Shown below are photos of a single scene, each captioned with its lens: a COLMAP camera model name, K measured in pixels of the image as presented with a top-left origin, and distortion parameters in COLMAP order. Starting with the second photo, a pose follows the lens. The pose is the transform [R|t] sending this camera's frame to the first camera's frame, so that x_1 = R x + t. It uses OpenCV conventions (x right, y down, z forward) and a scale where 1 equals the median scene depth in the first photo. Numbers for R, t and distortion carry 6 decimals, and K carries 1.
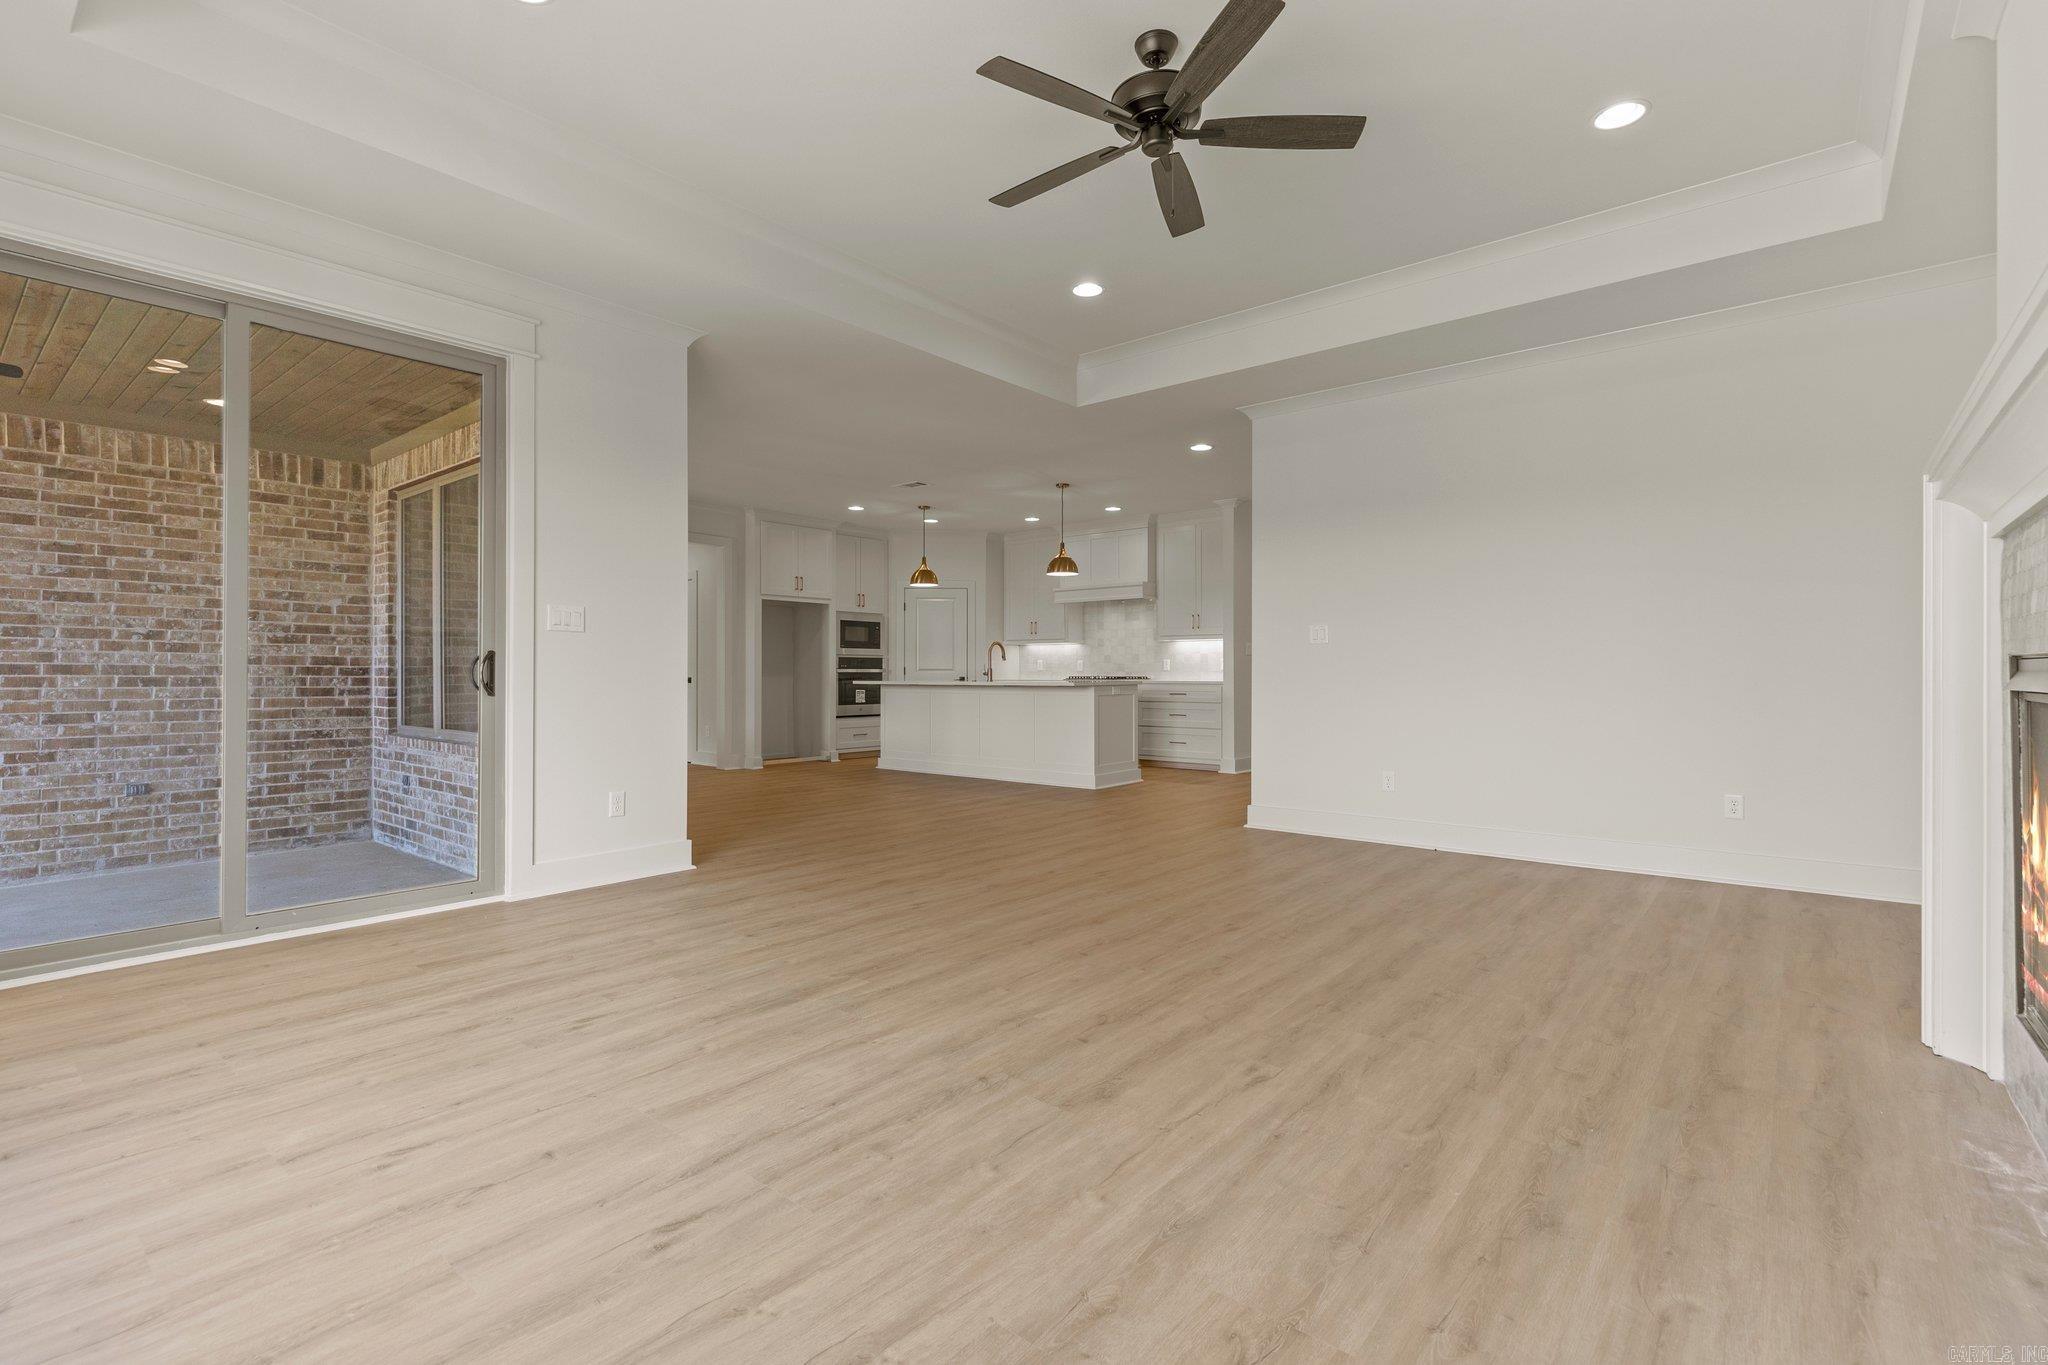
lens RADIAL K [[939.7, 0, 1018.9], [0, 939.7, 652.2], [0, 0, 1]] dist [0.006480, -0.000322]
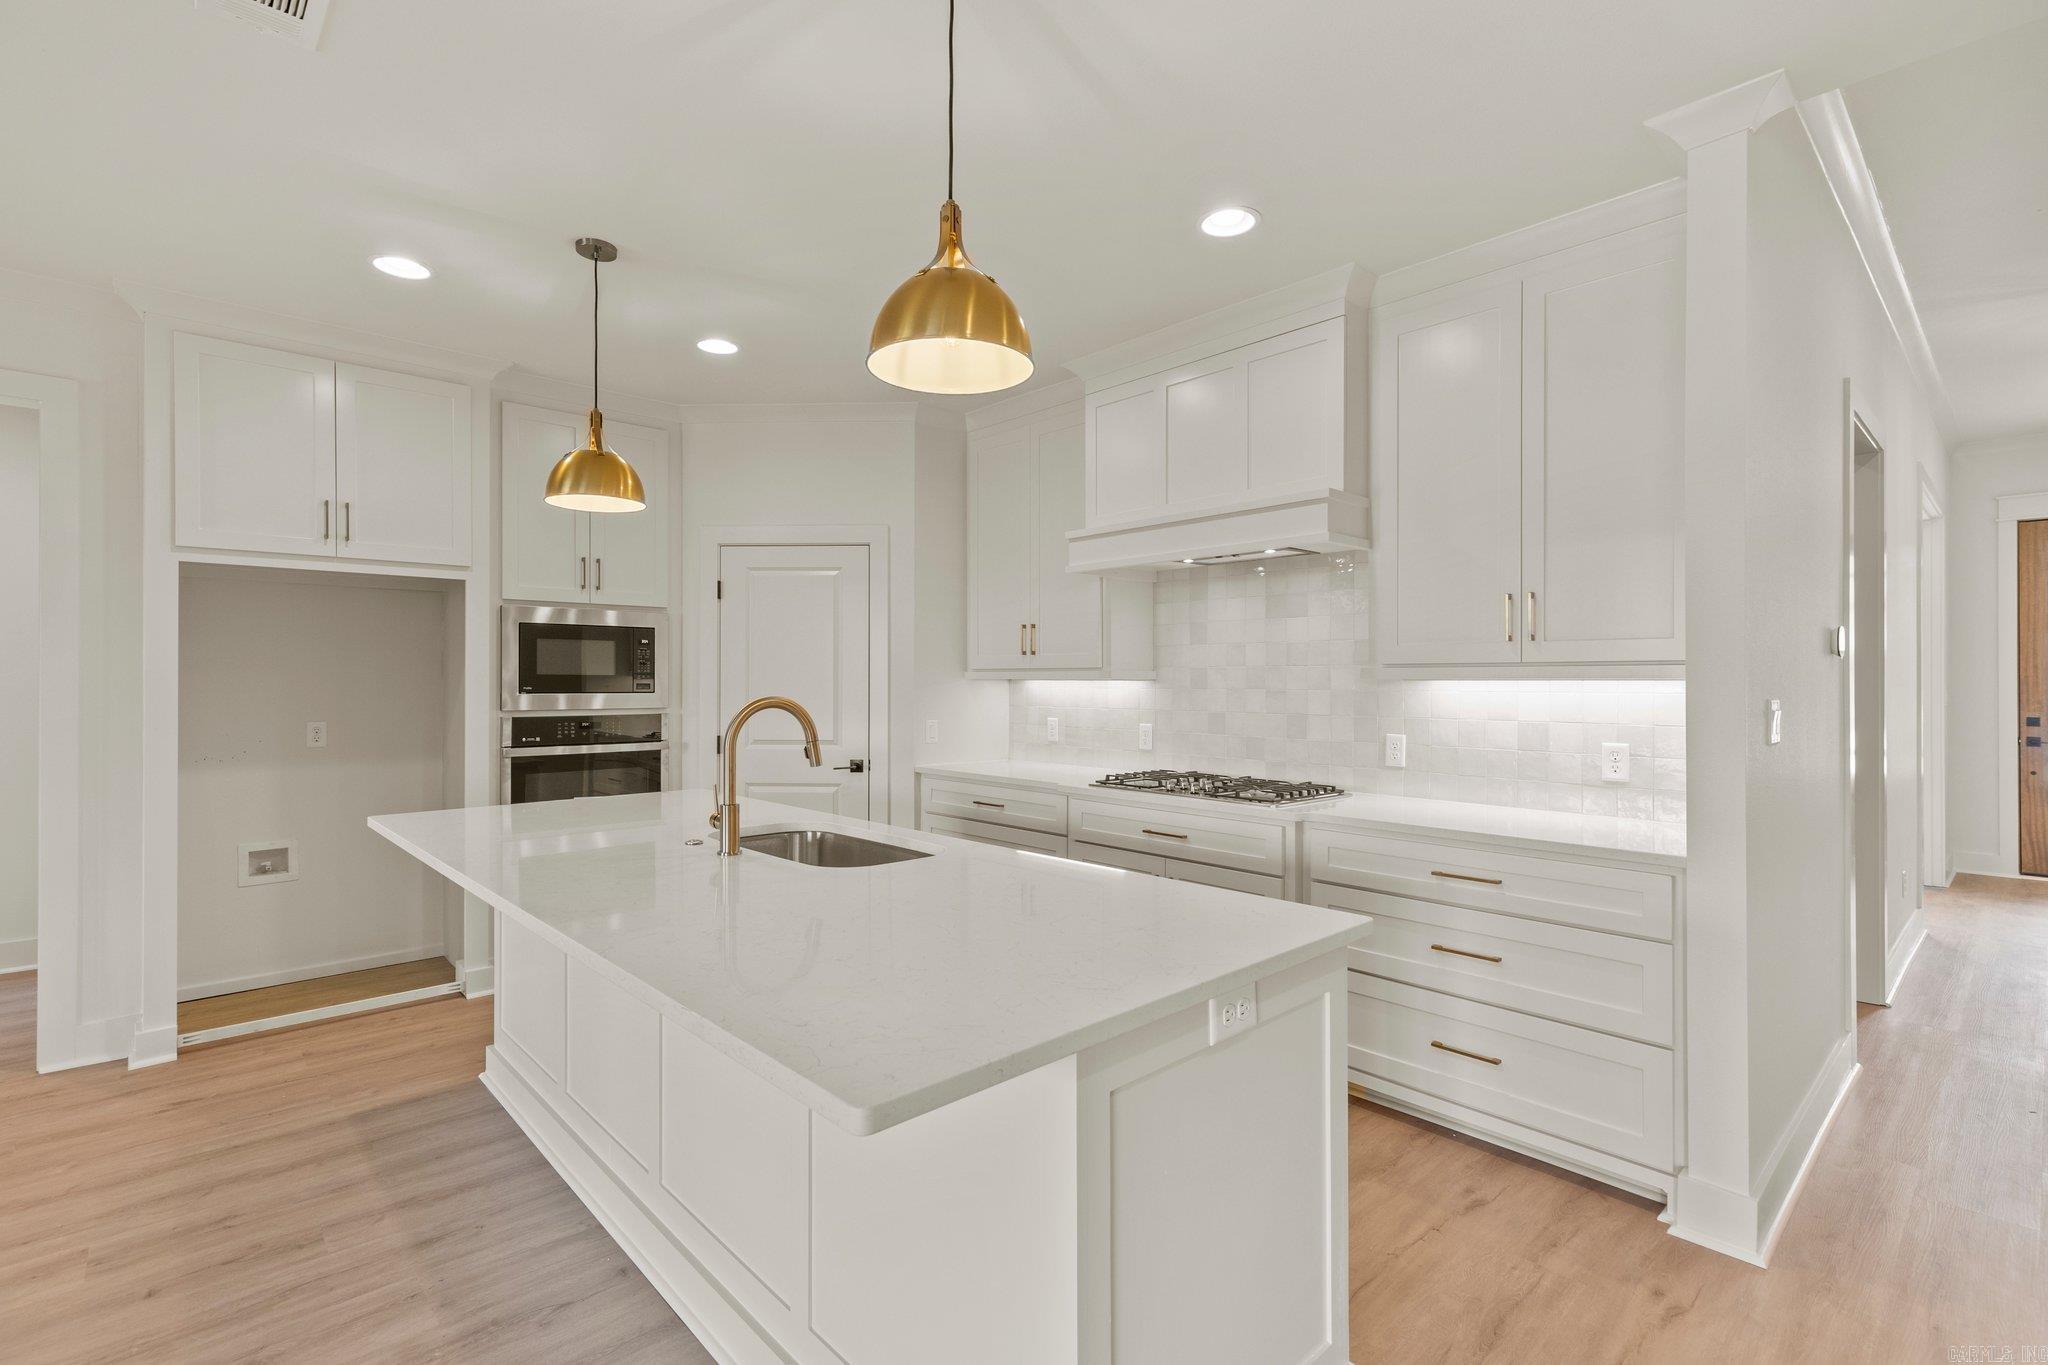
lens RADIAL K [[939.7, 0, 1024.3], [0, 939.7, 680.2], [0, 0, 1]] dist [0.006480, -0.000322]
pose [[0.991726, -0.000098, -0.128376, 0.103910], [0.002908, 0.999760, 0.021707, -0.027681], [0.128343, -0.021901, 0.991488, 0.976212]]
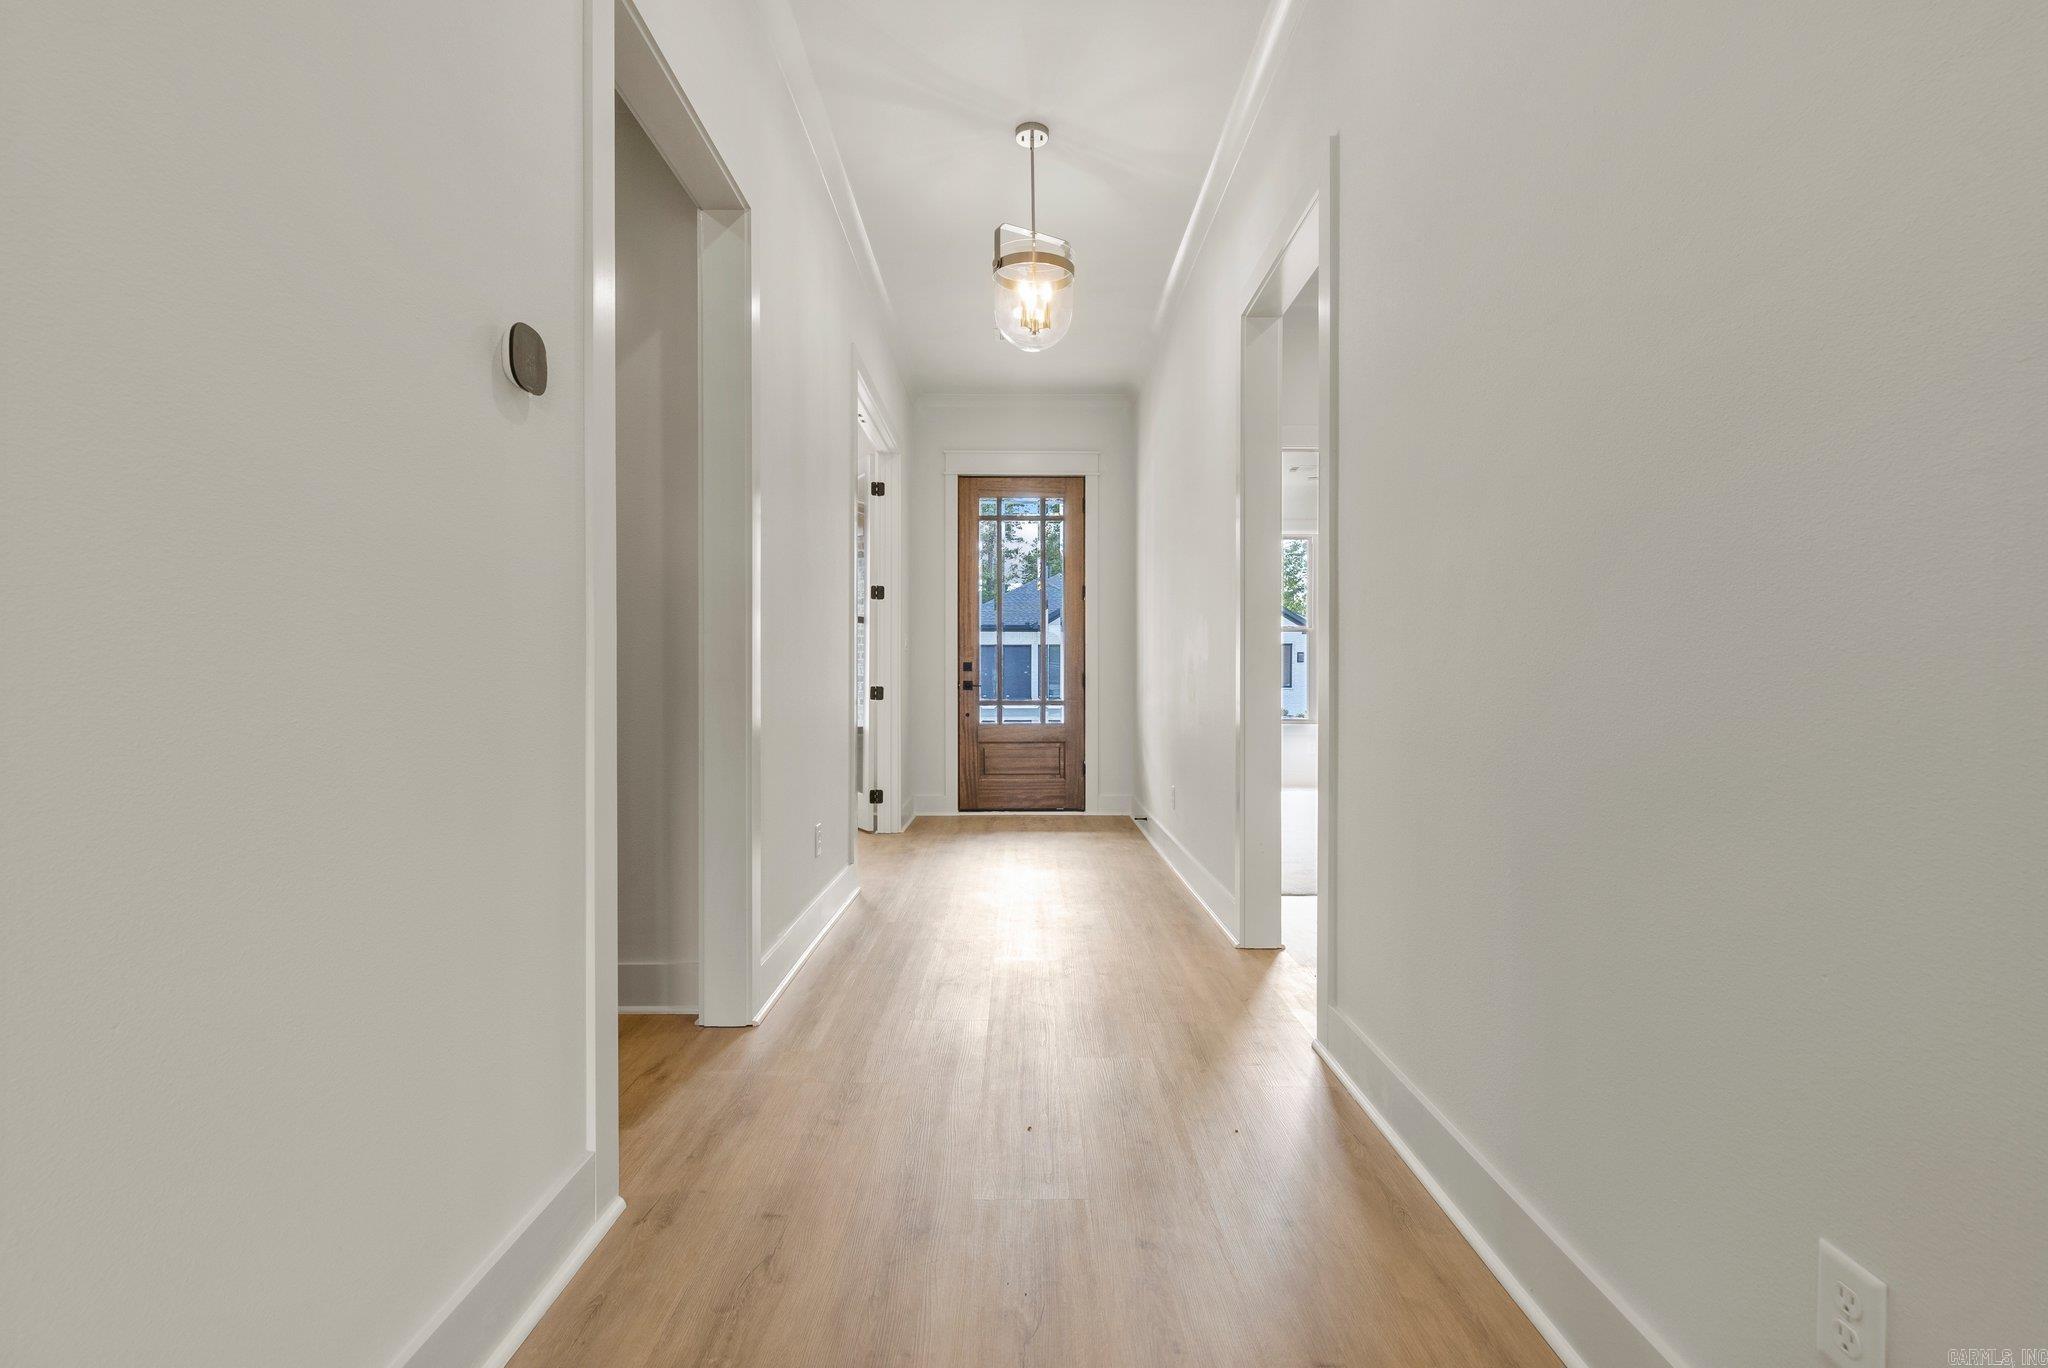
lens RADIAL K [[939.7, 0, 1023.4], [0, 939.7, 681.3], [0, 0, 1]] dist [0.006480, -0.000322]
pose [[0.764641, -0.001547, 0.644455, 0.374757], [-0.014510, 0.999702, 0.019617, 0.030130], [-0.644293, -0.024351, 0.764391, 1.232915]]
